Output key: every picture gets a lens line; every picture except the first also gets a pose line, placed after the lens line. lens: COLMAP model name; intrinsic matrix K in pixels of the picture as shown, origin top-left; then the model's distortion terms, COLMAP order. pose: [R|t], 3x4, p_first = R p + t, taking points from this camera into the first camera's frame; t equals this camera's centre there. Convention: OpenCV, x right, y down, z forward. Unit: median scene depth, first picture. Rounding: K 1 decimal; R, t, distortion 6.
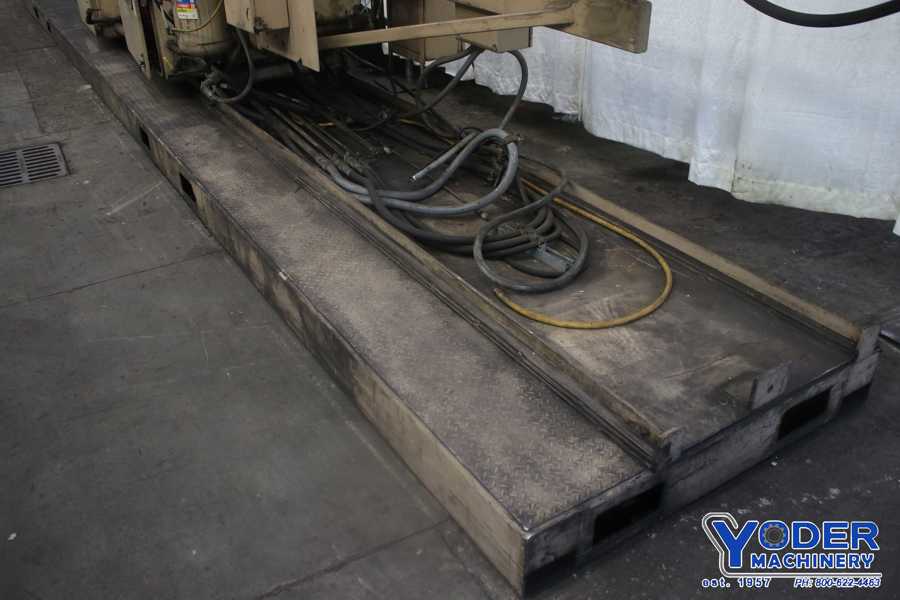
lens RADIAL K [[777.3, 0, 450.0], [0, 777.3, 300.0], [0, 0, 1]] dist [-0.155107, 0.131425]
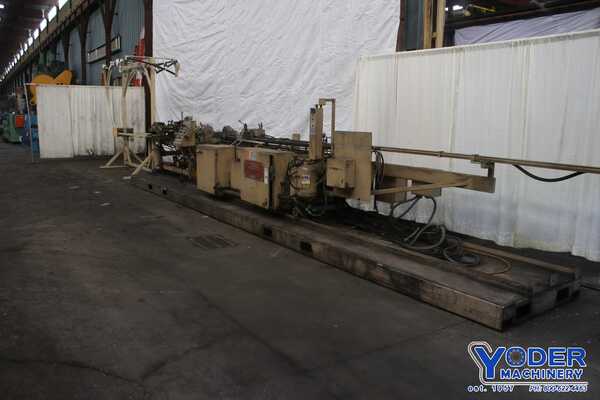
lens RADIAL K [[488.4, 0, 300.0], [0, 488.4, 200.0], [0, 0, 1]] dist [-0.164826, 0.133899]
pose [[0.998283, 0.020476, 0.054884, -0.611543], [0.000943, 0.931183, -0.364551, 0.399368], [-0.058571, 0.363976, 0.929565, -0.750017]]
